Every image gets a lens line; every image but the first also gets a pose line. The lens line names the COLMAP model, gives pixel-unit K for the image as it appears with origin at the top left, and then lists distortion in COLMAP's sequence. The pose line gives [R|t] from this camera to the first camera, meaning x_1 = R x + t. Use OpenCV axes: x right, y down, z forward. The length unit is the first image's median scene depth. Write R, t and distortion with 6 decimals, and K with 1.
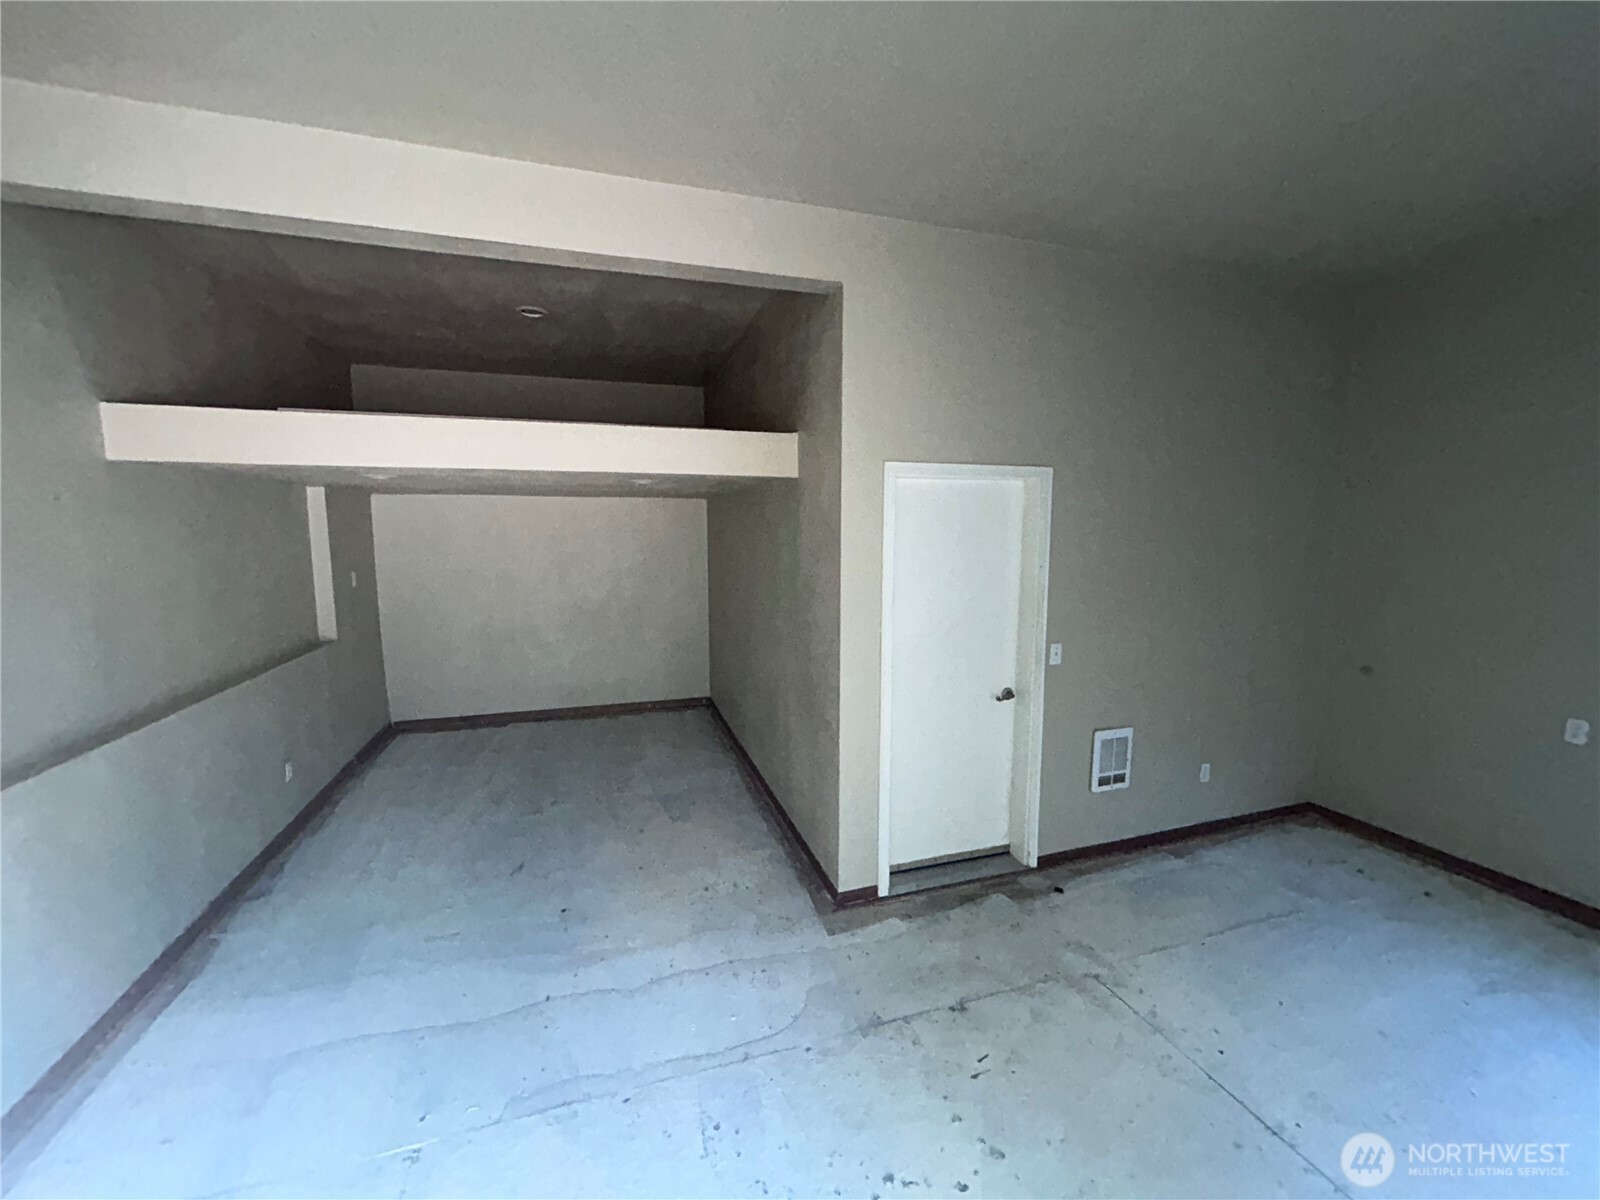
lens RADIAL K [[645.6, 0, 798.2], [0, 645.6, 599.8], [0, 0, 1]] dist [0.000787, -0.000659]
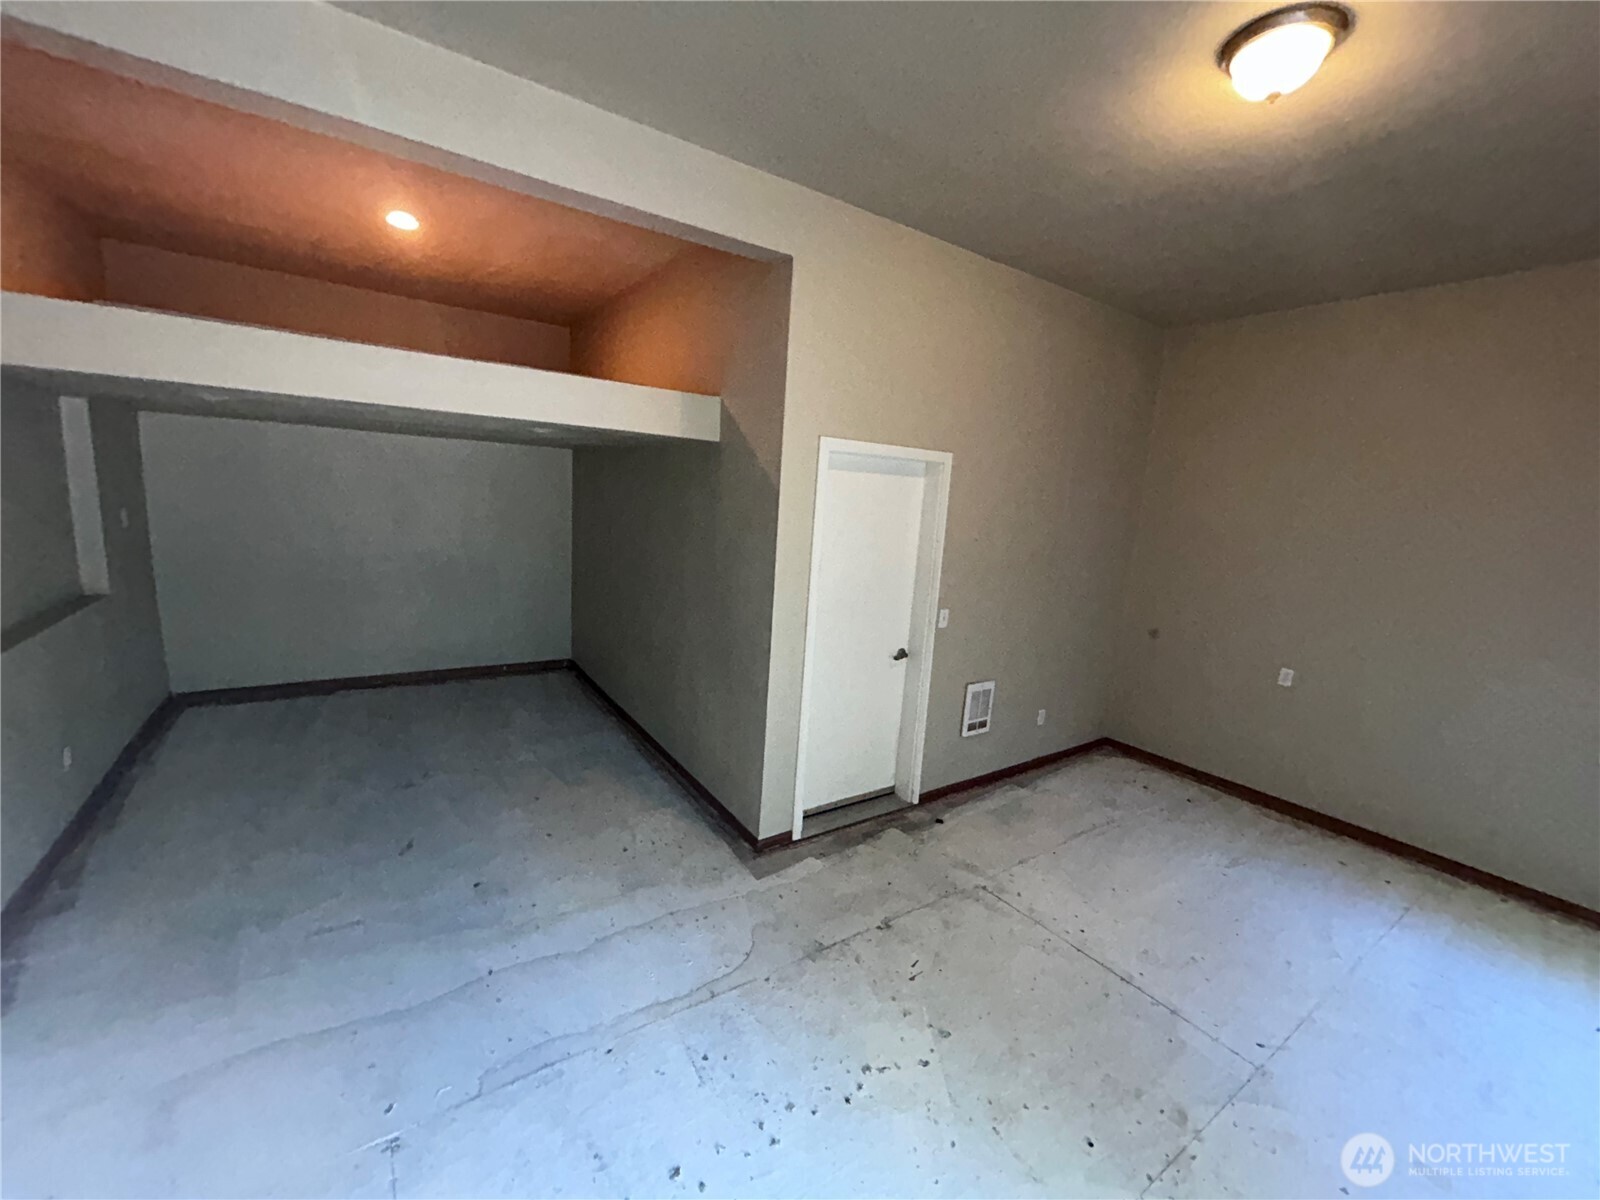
lens RADIAL K [[645.6, 0, 798.2], [0, 645.6, 599.8], [0, 0, 1]] dist [0.000787, -0.000659]
pose [[0.958135, 0.014811, 0.285934, -0.175048], [-0.032830, 0.997758, 0.058328, -0.007063], [-0.284429, -0.065273, 0.956472, -0.013162]]
